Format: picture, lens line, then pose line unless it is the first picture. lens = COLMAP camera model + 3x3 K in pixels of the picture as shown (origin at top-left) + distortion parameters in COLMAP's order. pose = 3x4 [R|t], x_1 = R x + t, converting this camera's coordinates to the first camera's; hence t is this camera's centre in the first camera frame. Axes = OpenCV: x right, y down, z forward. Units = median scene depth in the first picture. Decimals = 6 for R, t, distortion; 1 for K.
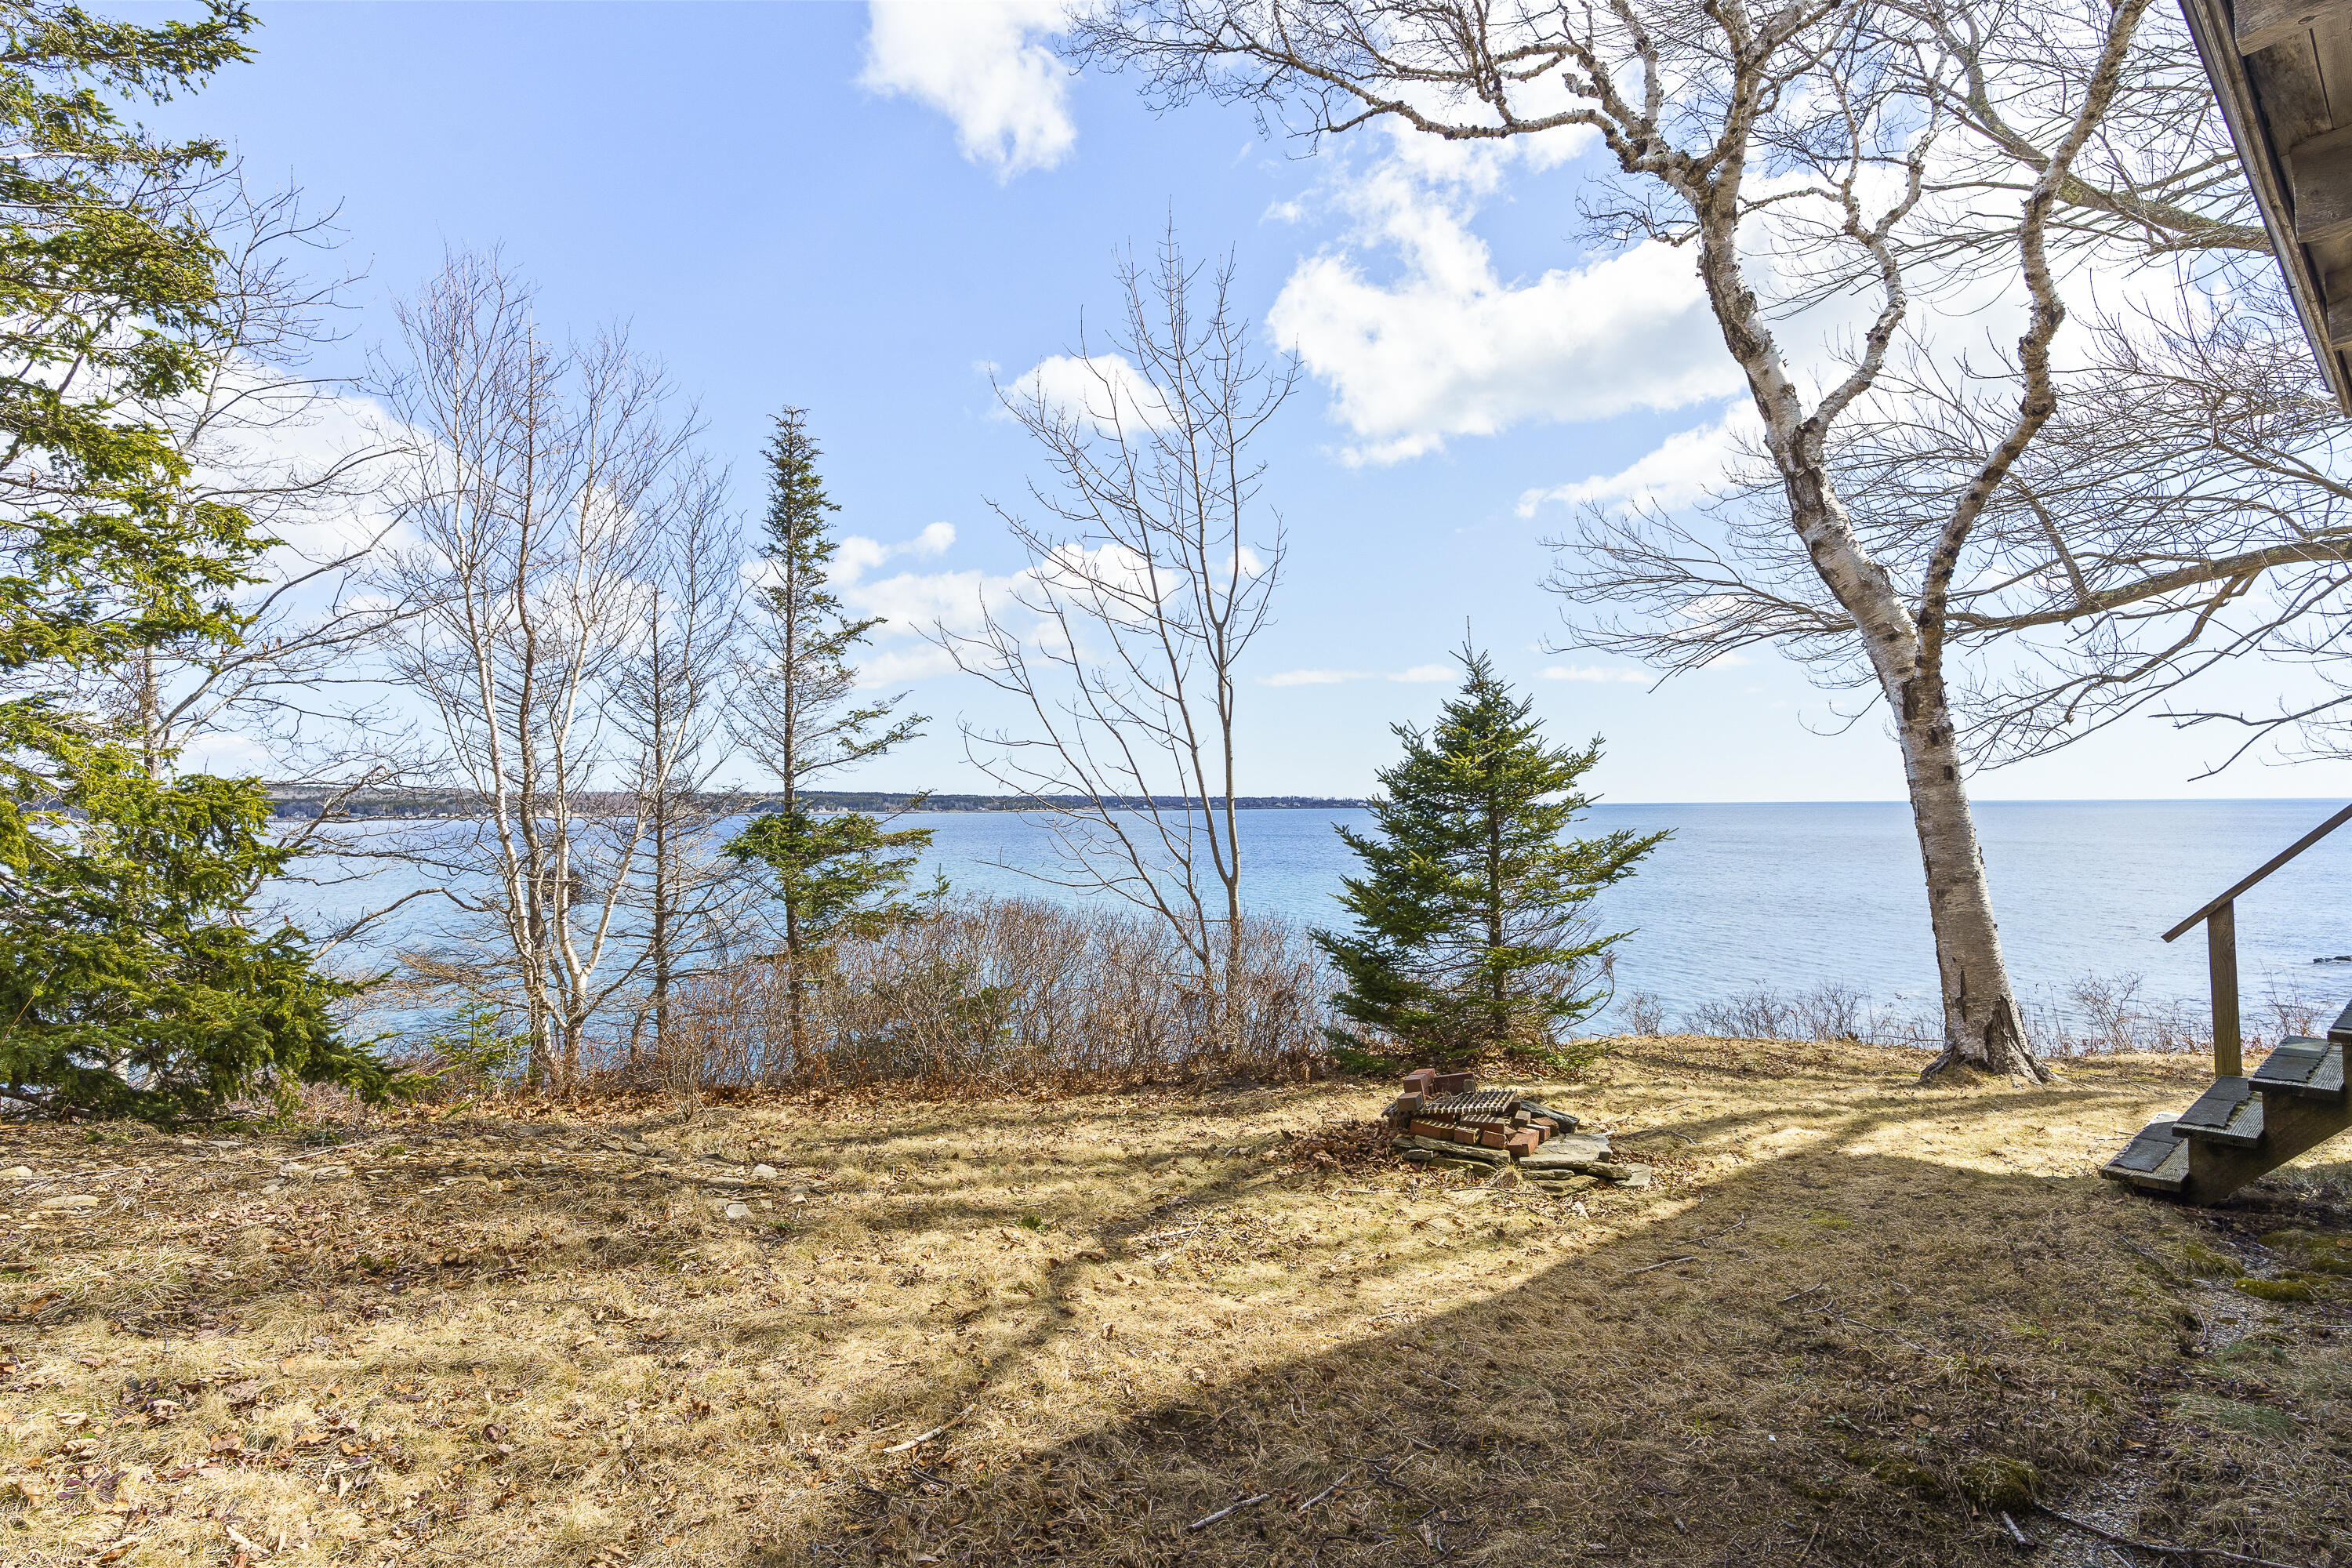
lens RADIAL K [[1186.5, 0, 1174.9], [0, 1186.5, 790.9], [0, 0, 1]] dist [-0.017153, -0.000543]
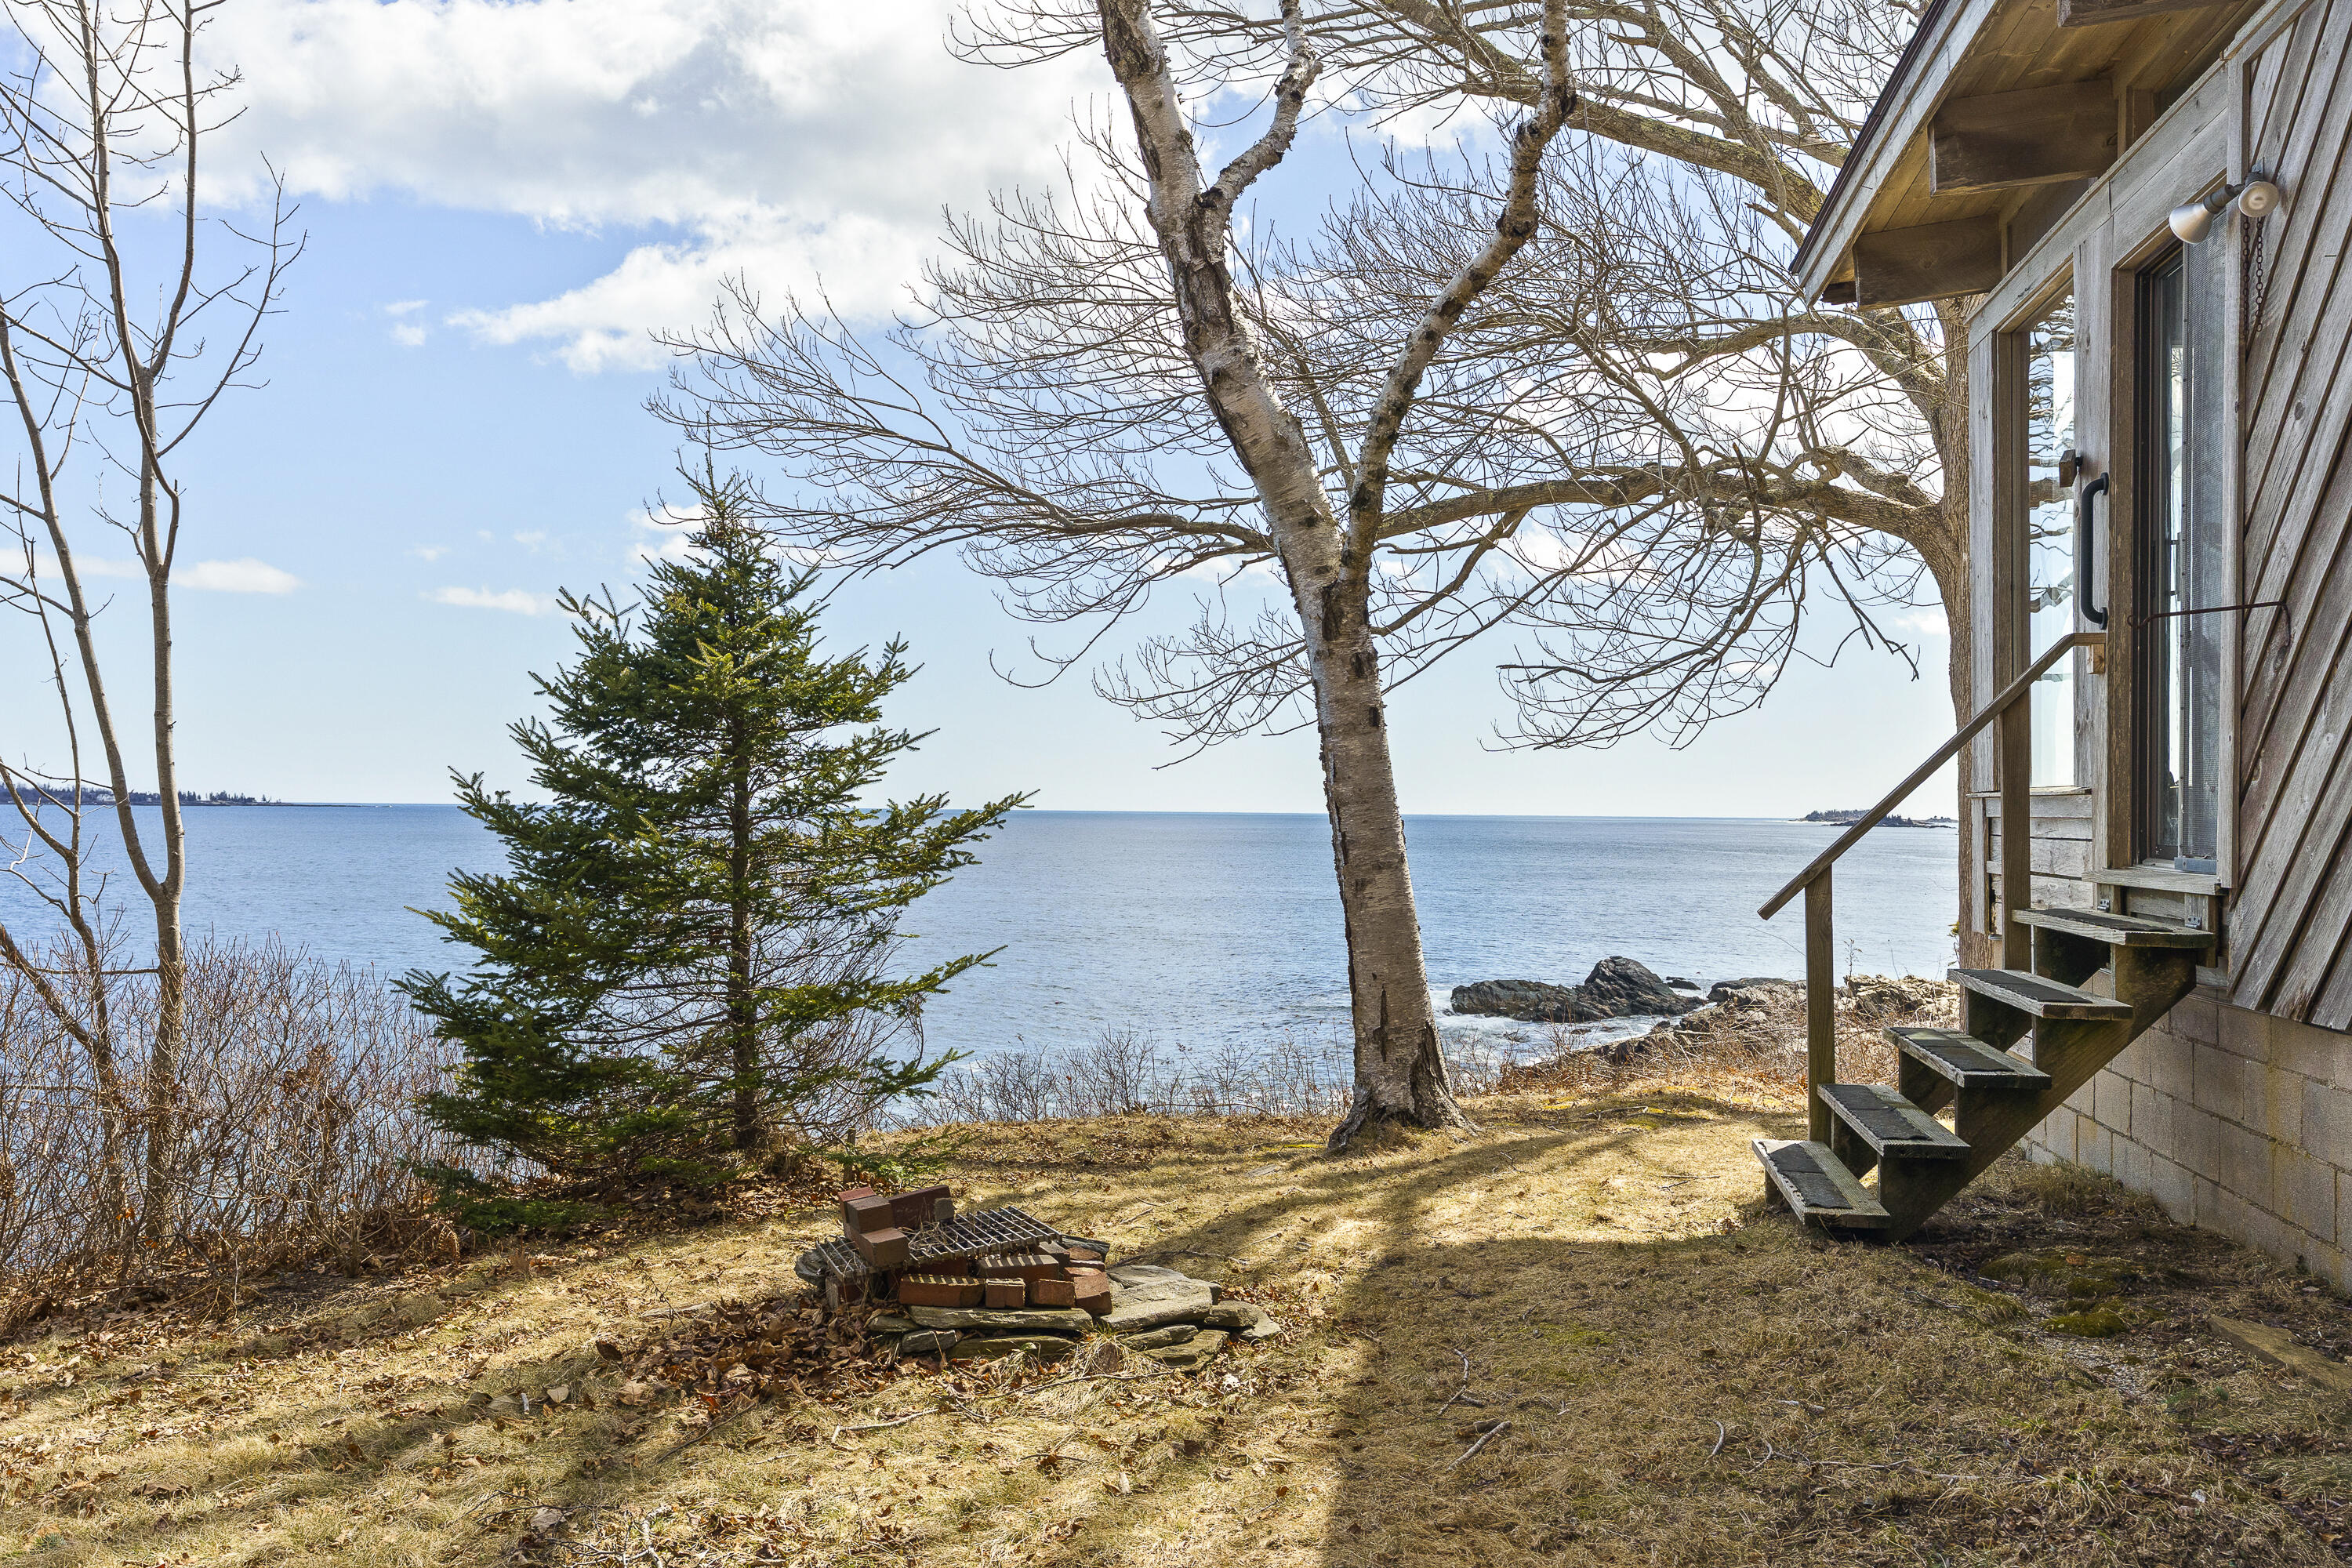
lens RADIAL K [[1893.1, 0, 1176.0], [0, 1893.1, 787.4], [0, 0, 1]] dist [0.004228, 0.000558]
pose [[0.788201, 0.022799, 0.614995, -0.135832], [-0.025002, 0.999675, -0.005016, 0.033302], [-0.614910, -0.011422, 0.788515, 0.147250]]
